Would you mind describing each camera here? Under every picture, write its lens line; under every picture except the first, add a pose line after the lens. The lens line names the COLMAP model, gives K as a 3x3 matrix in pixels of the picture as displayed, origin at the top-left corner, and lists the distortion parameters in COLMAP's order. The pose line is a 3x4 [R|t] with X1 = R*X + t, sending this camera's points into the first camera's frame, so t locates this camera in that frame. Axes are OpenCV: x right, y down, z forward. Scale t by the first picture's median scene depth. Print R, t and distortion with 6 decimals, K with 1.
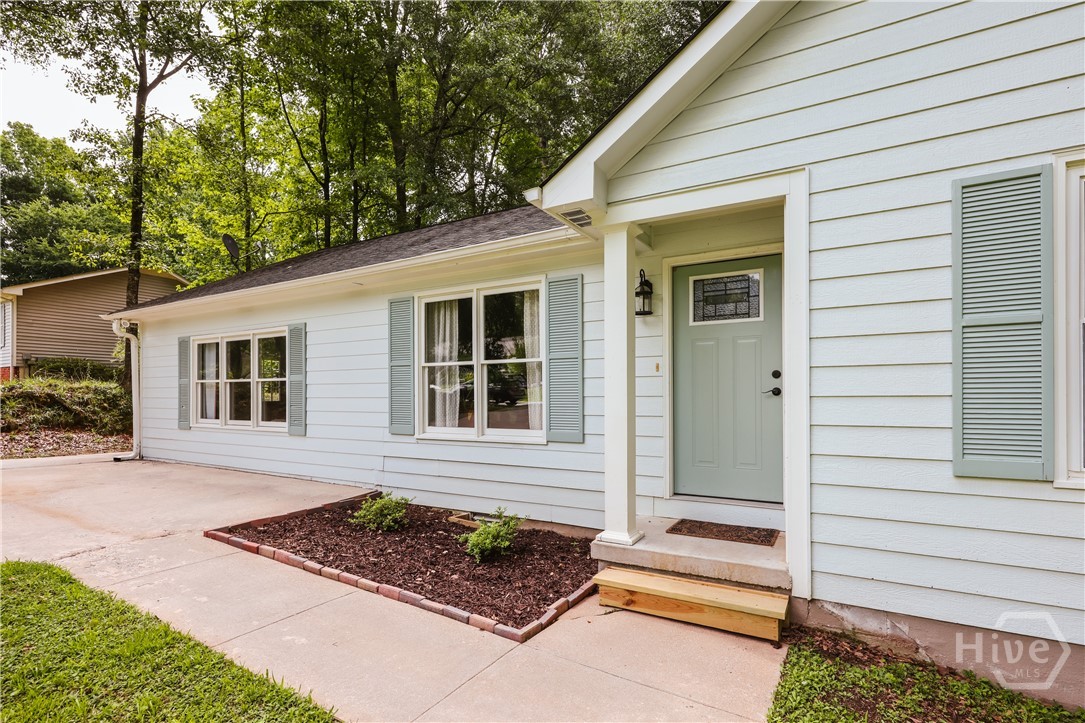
lens RADIAL K [[536.1, 0, 538.8], [0, 536.1, 391.8], [0, 0, 1]] dist [0.044818, 0.000230]
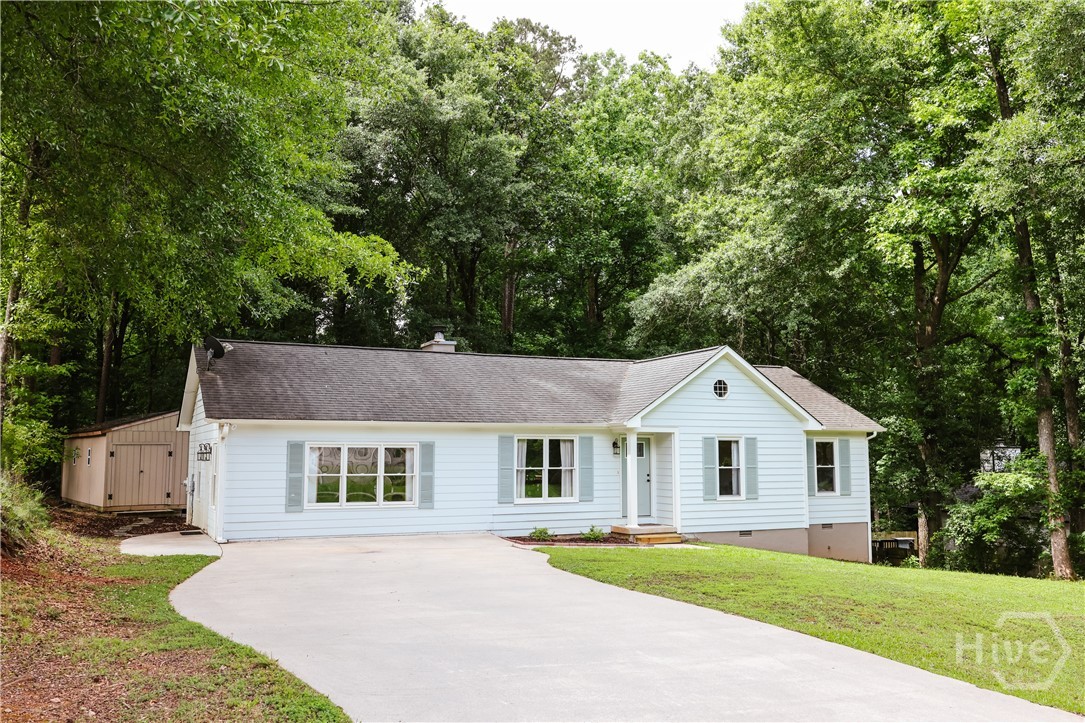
lens RADIAL K [[914.2, 0, 542.5], [0, 914.2, 361.5], [0, 0, 1]] dist [0.001231, -0.002761]
pose [[0.553117, 0.084944, 0.828762, -3.234603], [-0.011117, 0.995452, -0.094610, -0.133094], [-0.833030, 0.043117, 0.551546, -1.088993]]
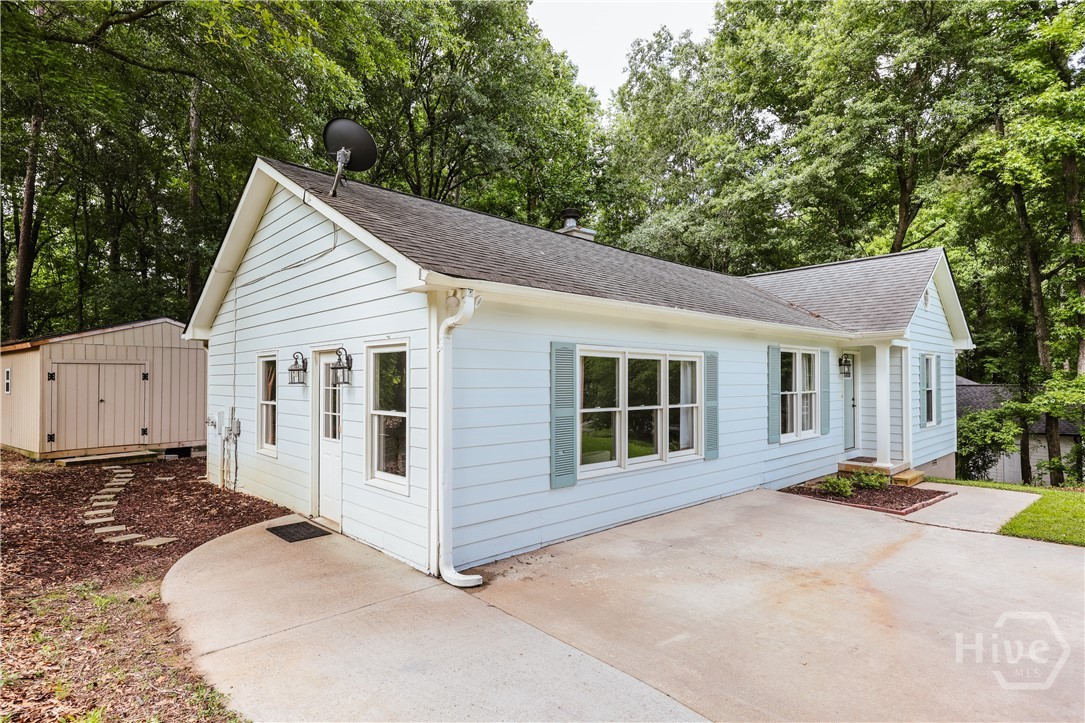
lens RADIAL K [[562.7, 0, 543.0], [0, 562.7, 374.0], [0, 0, 1]] dist [0.001273, 0.000492]
pose [[0.266808, 0.011283, 0.963684, -1.926552], [-0.009366, 0.999915, -0.009114, -0.084937], [-0.963704, -0.006594, 0.266891, 1.254862]]
